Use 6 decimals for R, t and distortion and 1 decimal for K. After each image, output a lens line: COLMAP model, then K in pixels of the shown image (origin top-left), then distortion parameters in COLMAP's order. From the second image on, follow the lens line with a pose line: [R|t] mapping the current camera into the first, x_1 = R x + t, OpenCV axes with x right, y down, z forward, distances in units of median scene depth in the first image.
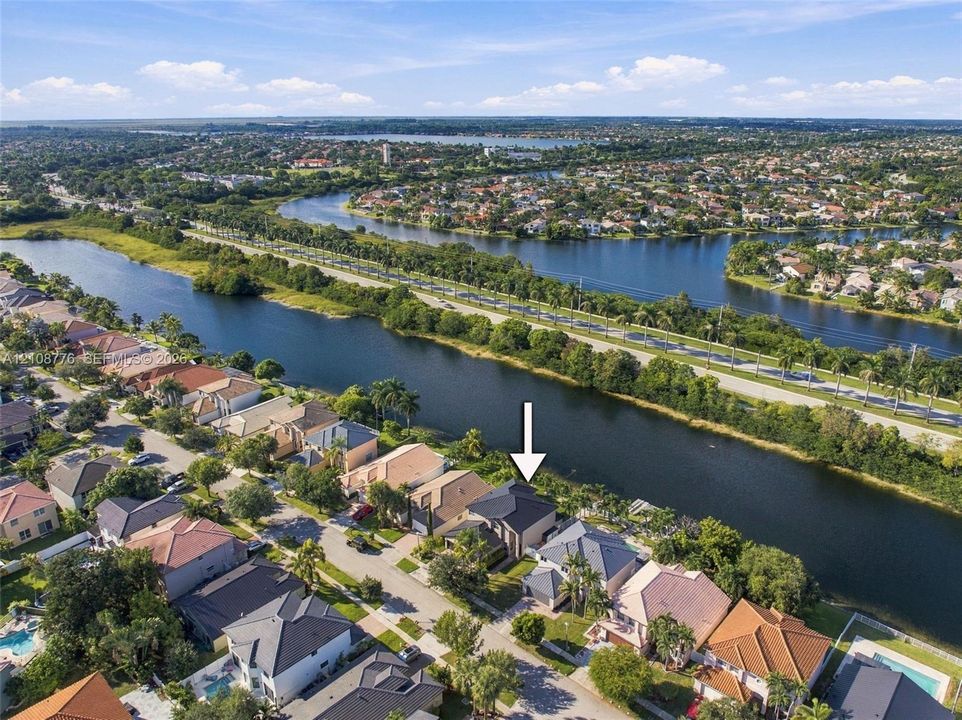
lens RADIAL K [[696.1, 0, 481.0], [0, 696.1, 360.0], [0, 0, 1]] dist [-0.001419, -0.000080]
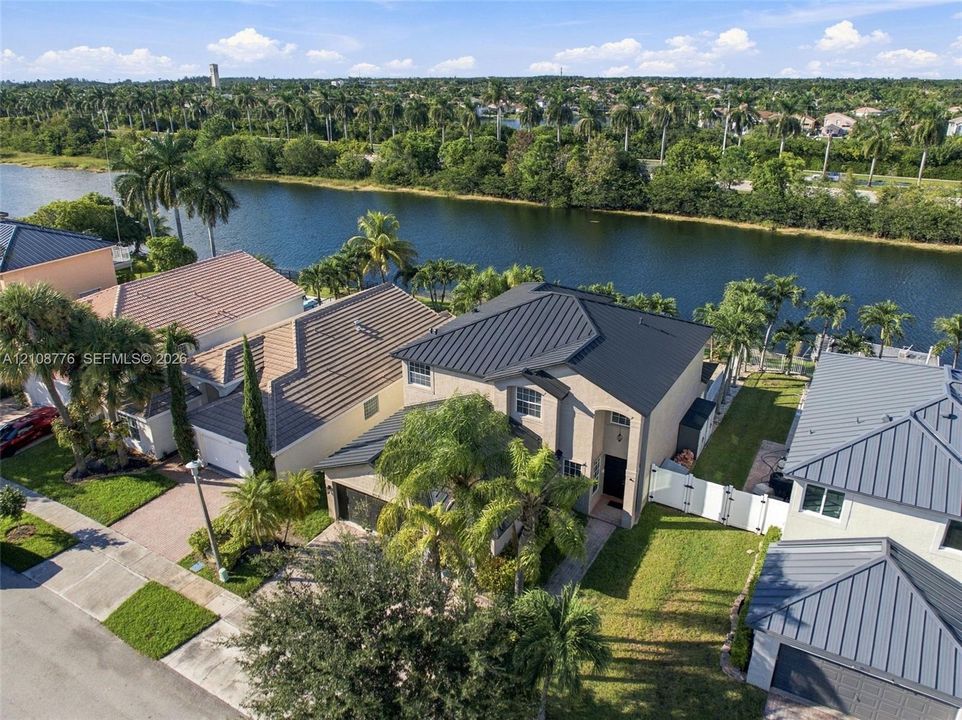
lens RADIAL K [[722.7, 0, 481.0], [0, 722.7, 360.0], [0, 0, 1]] dist [-0.028819, -0.000366]
pose [[0.980041, -0.090982, 0.176756, -0.038245], [0.081877, 0.994944, 0.058153, 0.199028], [-0.181154, -0.042520, 0.982535, 0.723717]]
